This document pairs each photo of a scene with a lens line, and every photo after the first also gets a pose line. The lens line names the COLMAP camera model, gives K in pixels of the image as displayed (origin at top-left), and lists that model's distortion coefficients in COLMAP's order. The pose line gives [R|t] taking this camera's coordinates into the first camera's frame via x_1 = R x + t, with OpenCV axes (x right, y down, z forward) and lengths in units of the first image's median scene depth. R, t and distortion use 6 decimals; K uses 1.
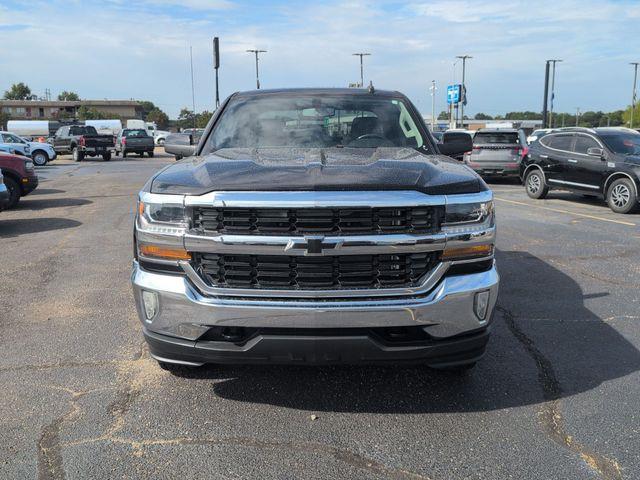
lens RADIAL K [[588.3, 0, 316.6], [0, 588.3, 239.6], [0, 0, 1]] dist [-0.007760, 0.000000]
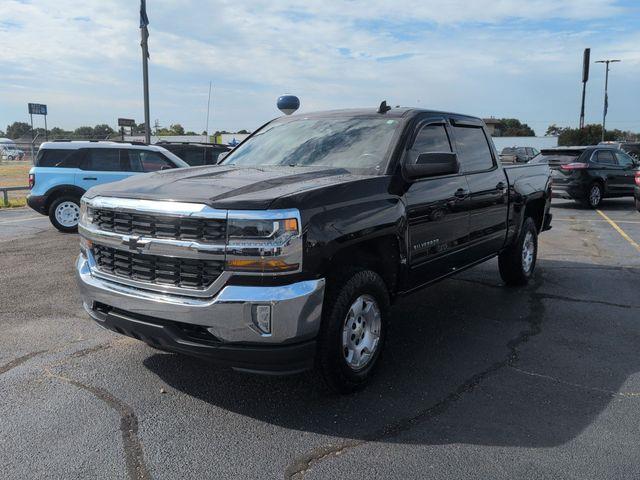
lens RADIAL K [[588.3, 0, 316.2], [0, 588.3, 244.1], [0, 0, 1]] dist [-0.007760, 0.000000]
pose [[0.810289, 0.092050, -0.578755, 0.791169], [-0.104394, 0.994463, 0.012011, -0.034125], [0.576657, 0.050686, 0.815413, 0.172638]]
